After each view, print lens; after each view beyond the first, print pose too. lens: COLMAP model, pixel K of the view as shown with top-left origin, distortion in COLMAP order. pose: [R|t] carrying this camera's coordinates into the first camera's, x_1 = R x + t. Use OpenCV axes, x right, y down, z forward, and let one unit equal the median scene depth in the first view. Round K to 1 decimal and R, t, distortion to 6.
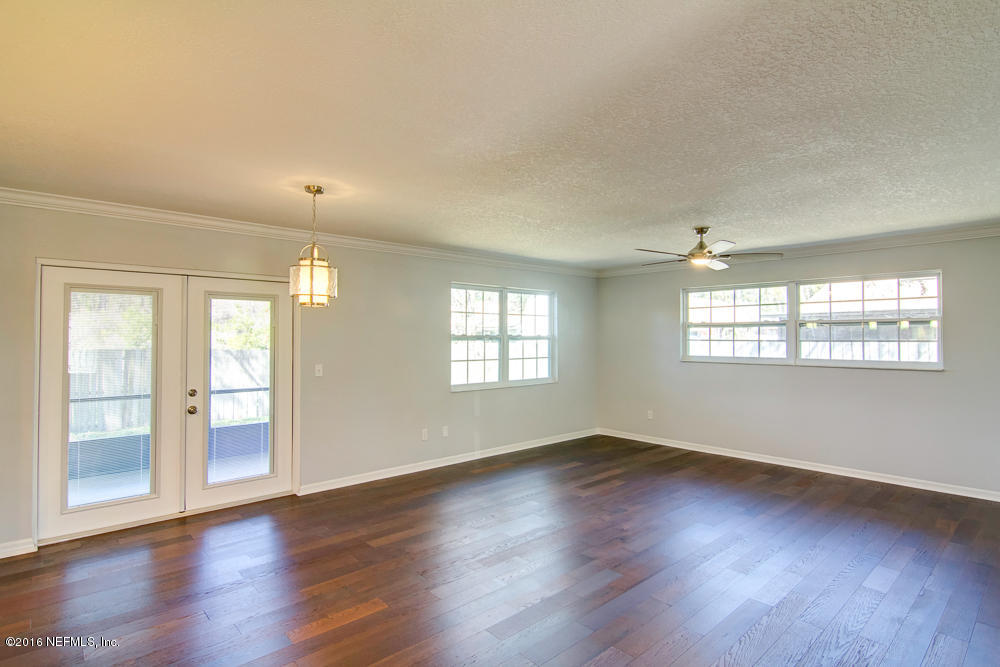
lens RADIAL K [[512.1, 0, 504.9], [0, 512.1, 328.2], [0, 0, 1]] dist [-0.001097, -0.001932]
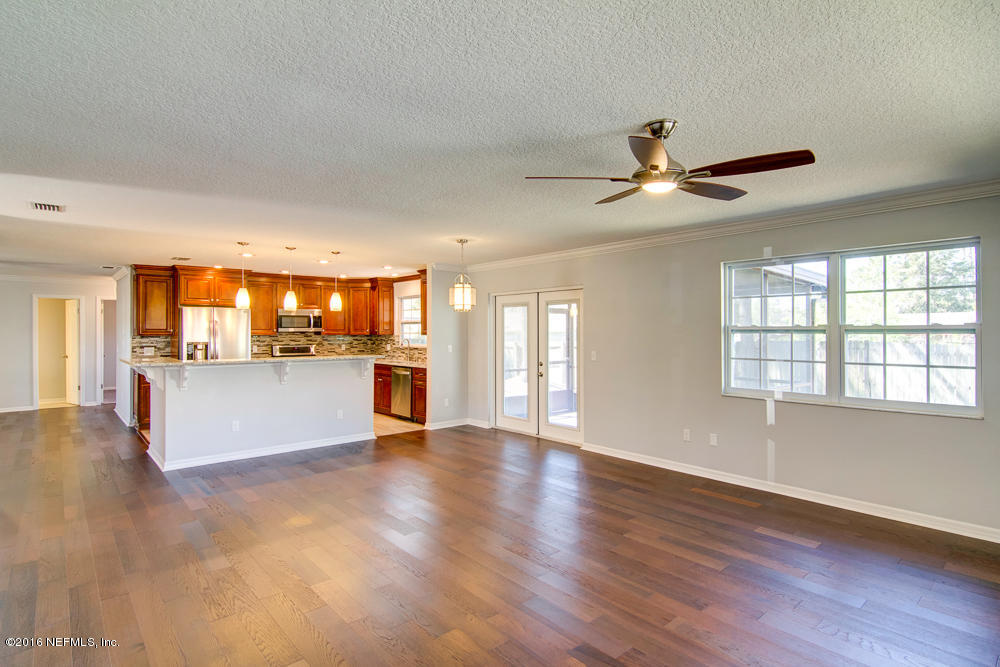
lens RADIAL K [[503.7, 0, 510.3], [0, 503.7, 335.9], [0, 0, 1]] dist [-0.000806, -0.001304]
pose [[-0.015149, 0.010286, -0.999832, 0.908500], [0.020509, 0.999740, 0.009974, 0.017023], [0.999675, -0.020354, -0.015356, 0.845456]]
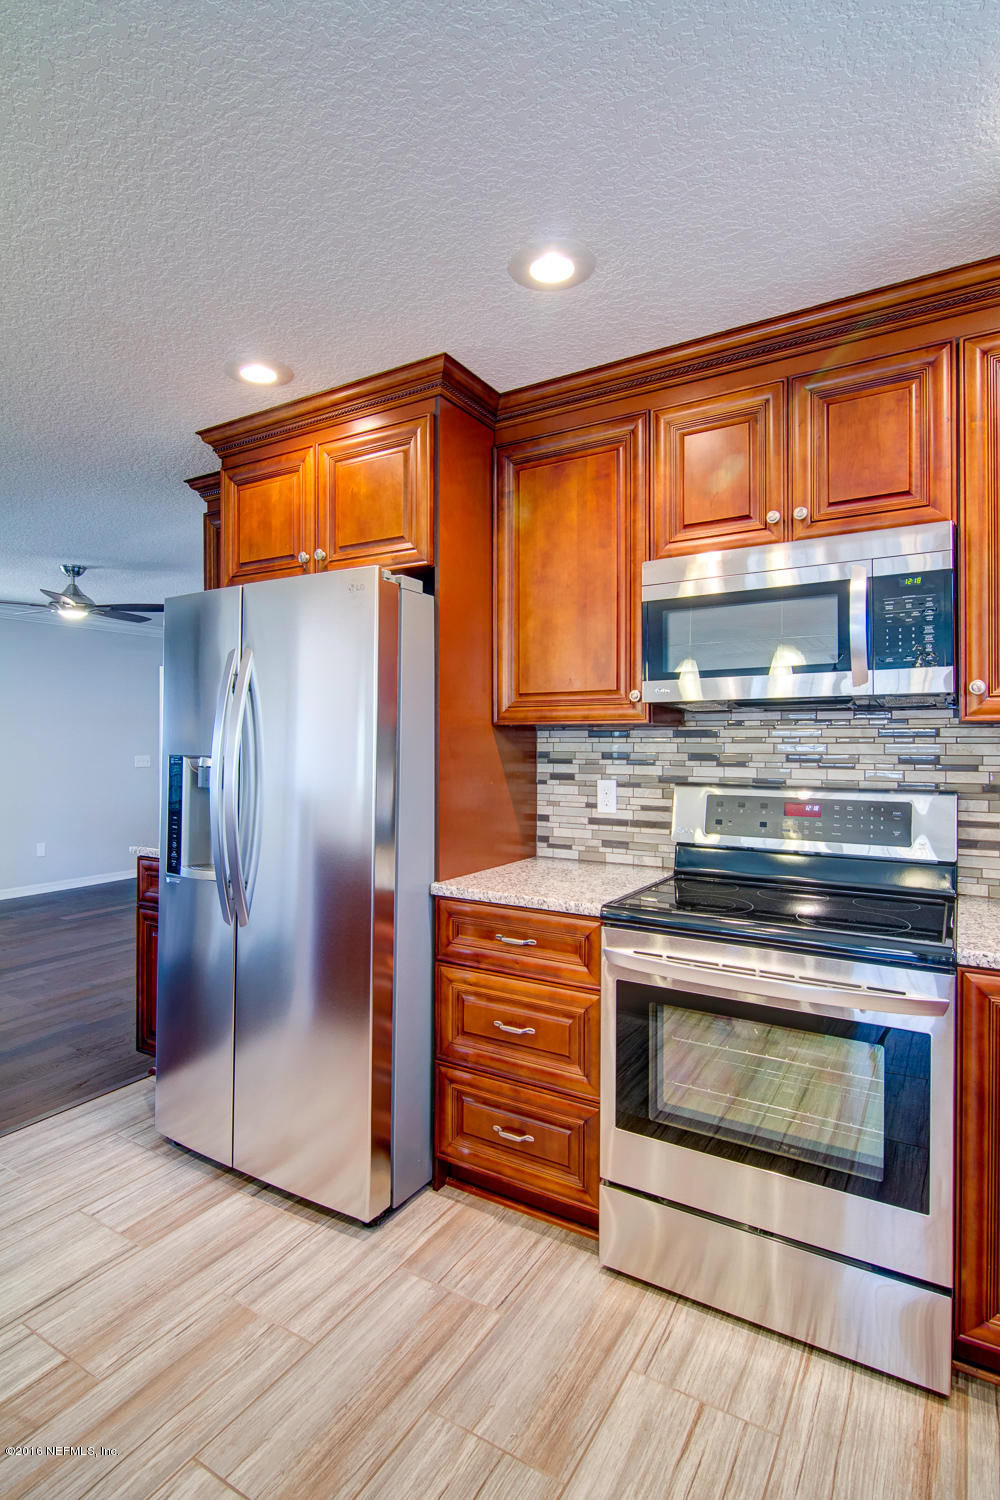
lens RADIAL K [[755.5, 0, 496.8], [0, 755.5, 743.4], [0, 0, 1]] dist [-0.000806, -0.001304]
pose [[-0.963439, 0.003904, -0.267899, -0.735651], [0.008102, 0.999861, -0.014567, 0.032445], [0.267805, -0.016205, -0.963337, 0.376624]]
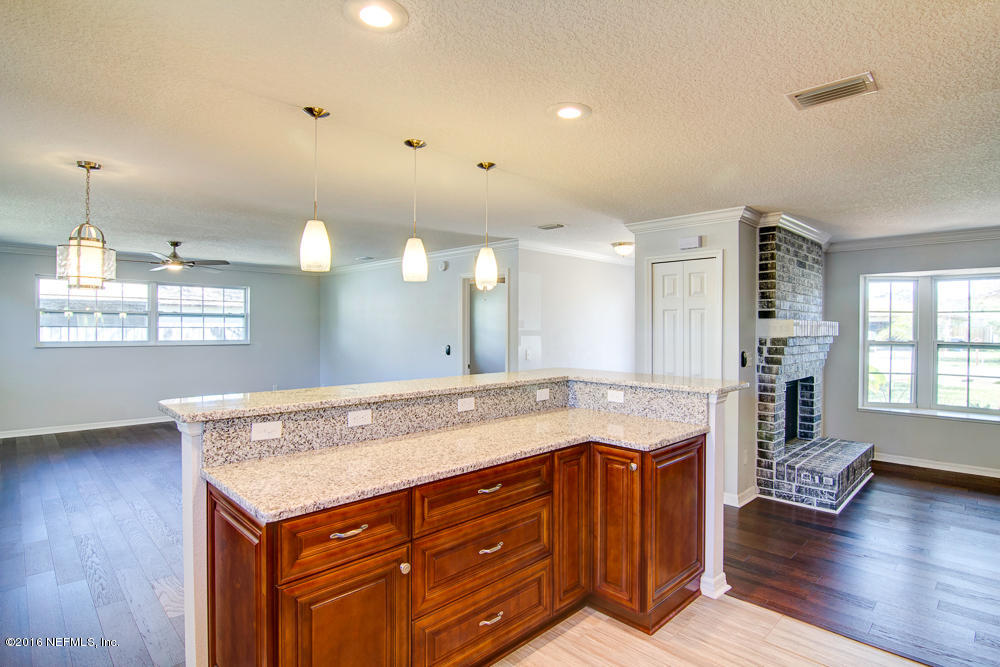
lens RADIAL K [[510.8, 0, 500.0], [0, 510.8, 333.5], [0, 0, 1]] dist [-0.002332, -0.000840]
pose [[-0.024338, -0.009973, 0.999654, -0.955001], [-0.026941, 0.999594, 0.009317, 0.005653], [-0.999341, -0.026705, -0.024596, 0.188084]]
